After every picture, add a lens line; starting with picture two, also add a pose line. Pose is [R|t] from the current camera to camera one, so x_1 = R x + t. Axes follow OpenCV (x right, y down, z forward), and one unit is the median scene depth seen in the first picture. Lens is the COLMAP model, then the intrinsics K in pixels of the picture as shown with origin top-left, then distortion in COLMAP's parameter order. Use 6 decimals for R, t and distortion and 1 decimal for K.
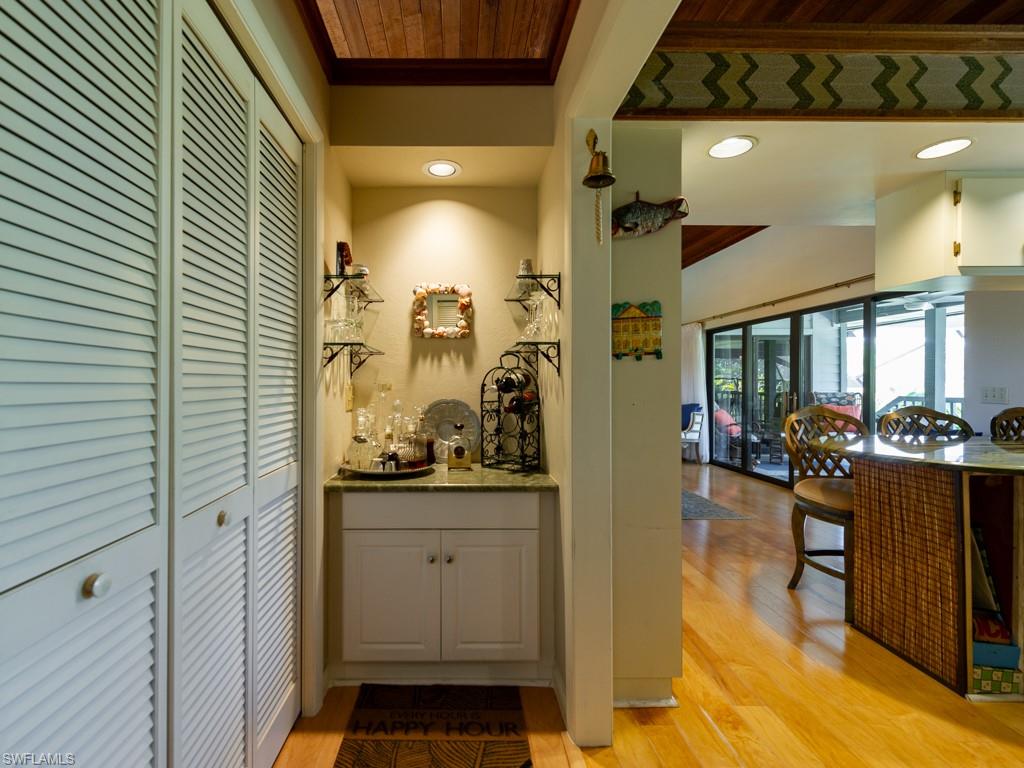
lens RADIAL K [[462.6, 0, 469.8], [0, 462.6, 390.3], [0, 0, 1]] dist [0.006578, -0.000474]
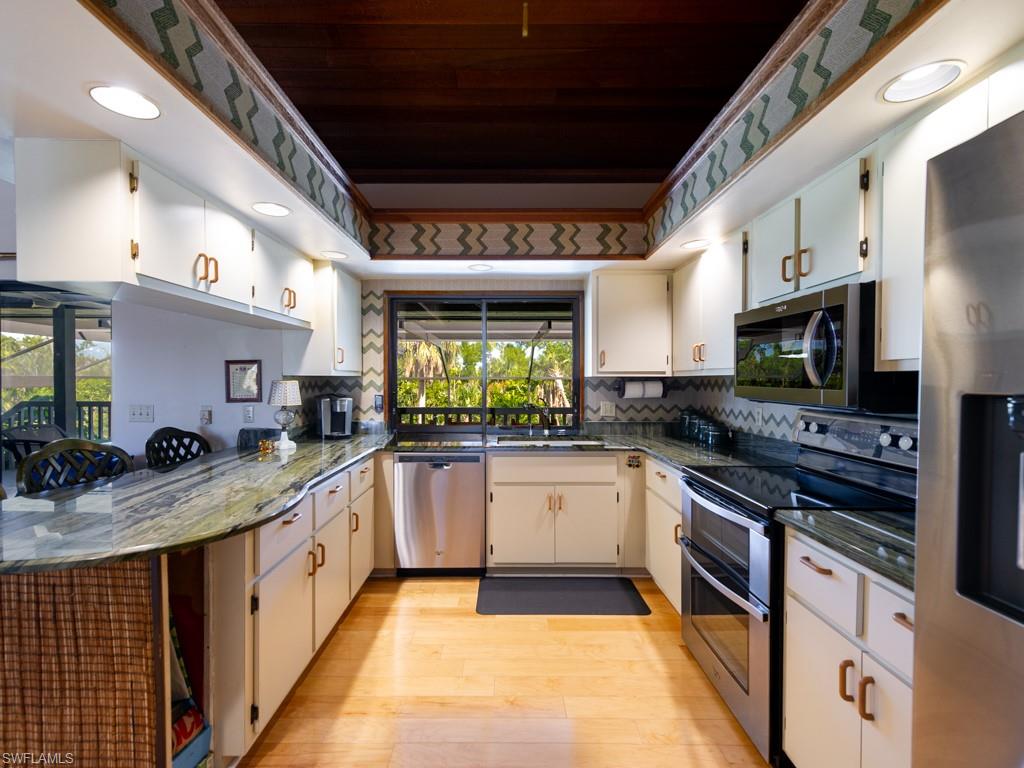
lens RADIAL K [[462.6, 0, 504.9], [0, 462.6, 387.6], [0, 0, 1]] dist [0.006578, -0.000474]
pose [[0.013867, -0.014547, 0.999798, 0.280639], [0.007469, 0.999868, 0.014445, -0.081934], [-0.999876, 0.007267, 0.013974, 0.378292]]
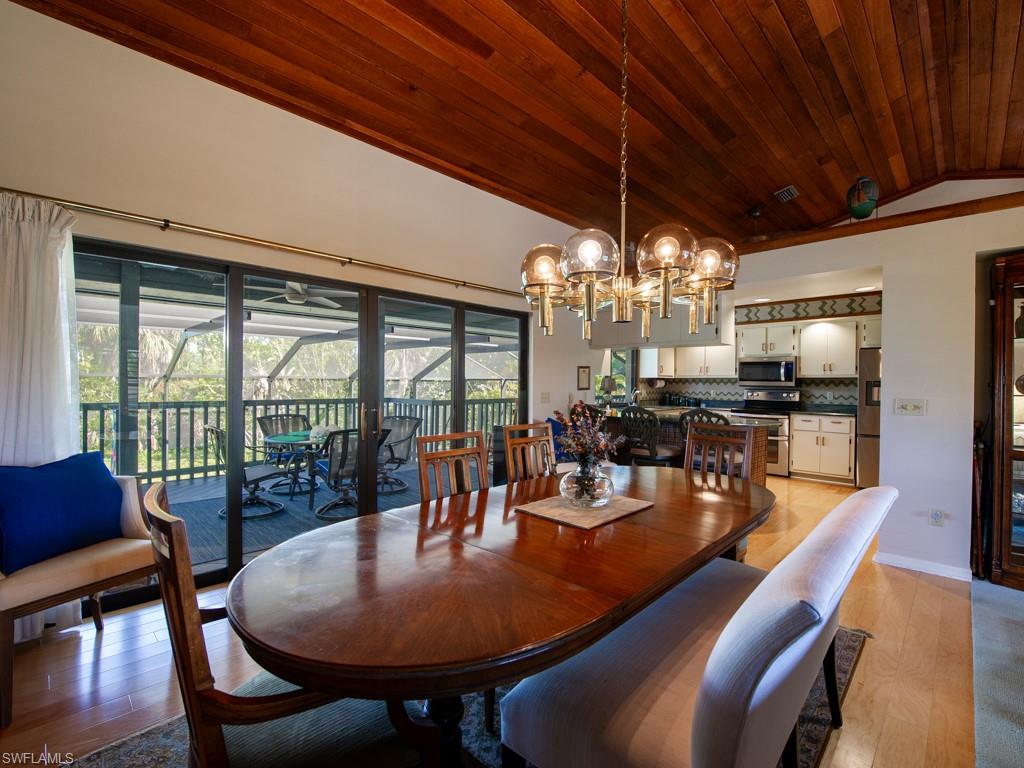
lens RADIAL K [[464.9, 0, 523.0], [0, 464.9, 381.7], [0, 0, 1]] dist [-0.000366, -0.000598]
pose [[-0.715163, -0.002827, 0.698952, 0.159283], [-0.000087, 0.999992, 0.003957, -0.077367], [-0.698957, 0.002769, -0.715158, 3.410364]]
